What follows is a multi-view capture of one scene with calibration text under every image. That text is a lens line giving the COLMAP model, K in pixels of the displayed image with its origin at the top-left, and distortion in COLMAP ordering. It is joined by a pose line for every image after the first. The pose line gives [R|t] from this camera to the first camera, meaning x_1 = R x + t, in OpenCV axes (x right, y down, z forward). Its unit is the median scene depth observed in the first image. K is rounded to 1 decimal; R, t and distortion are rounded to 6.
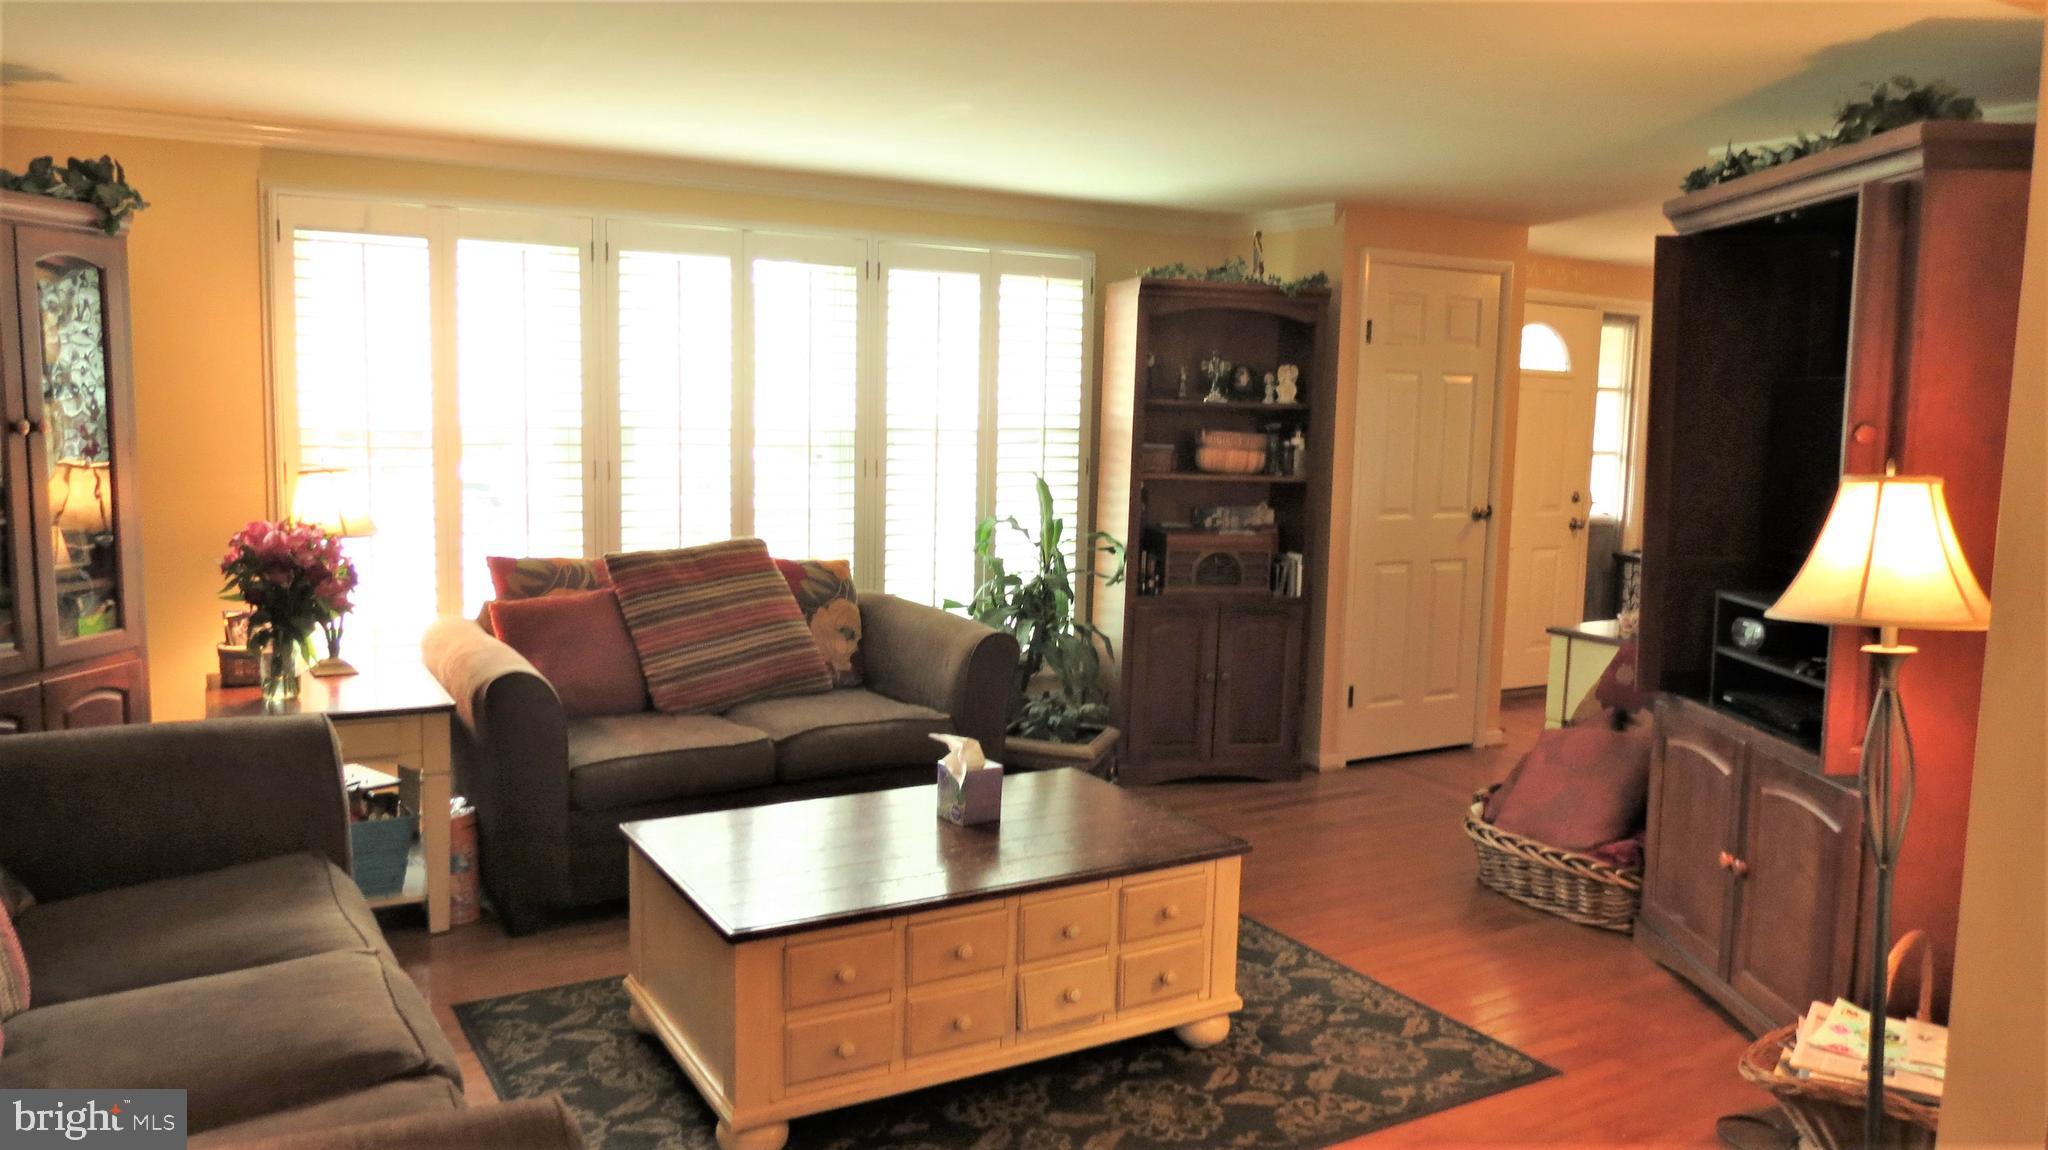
lens RADIAL K [[1455.4, 0, 1024.0], [0, 1455.4, 575.0], [0, 0, 1]] dist [-0.024750, 0.009745]
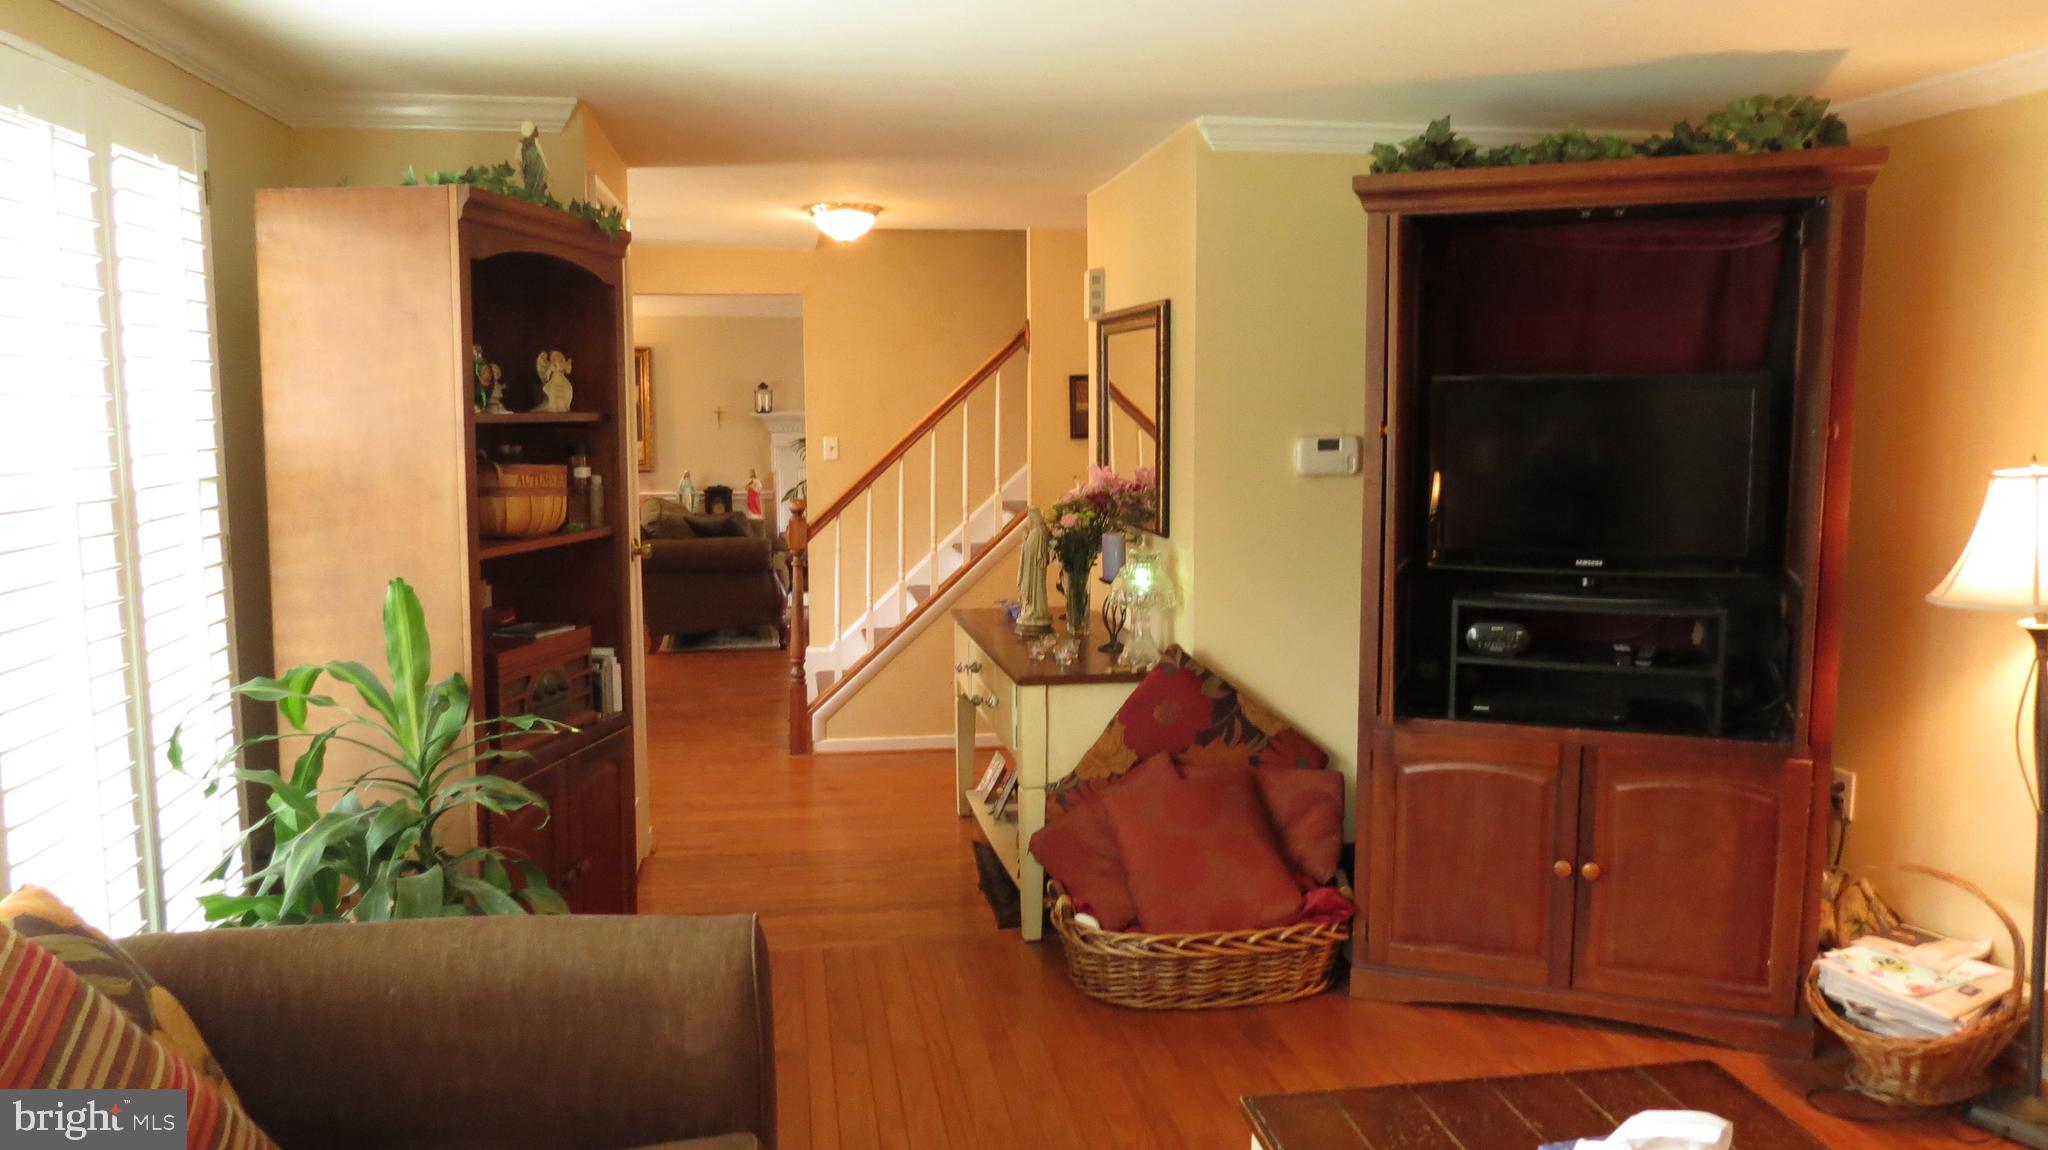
lens RADIAL K [[1455.4, 0, 1024.0], [0, 1455.4, 575.0], [0, 0, 1]] dist [-0.024750, 0.009745]
pose [[0.377232, -0.129175, 0.917066, -0.441715], [0.120881, 0.988621, 0.089530, -0.110322], [-0.918196, 0.077083, 0.388554, 0.792591]]
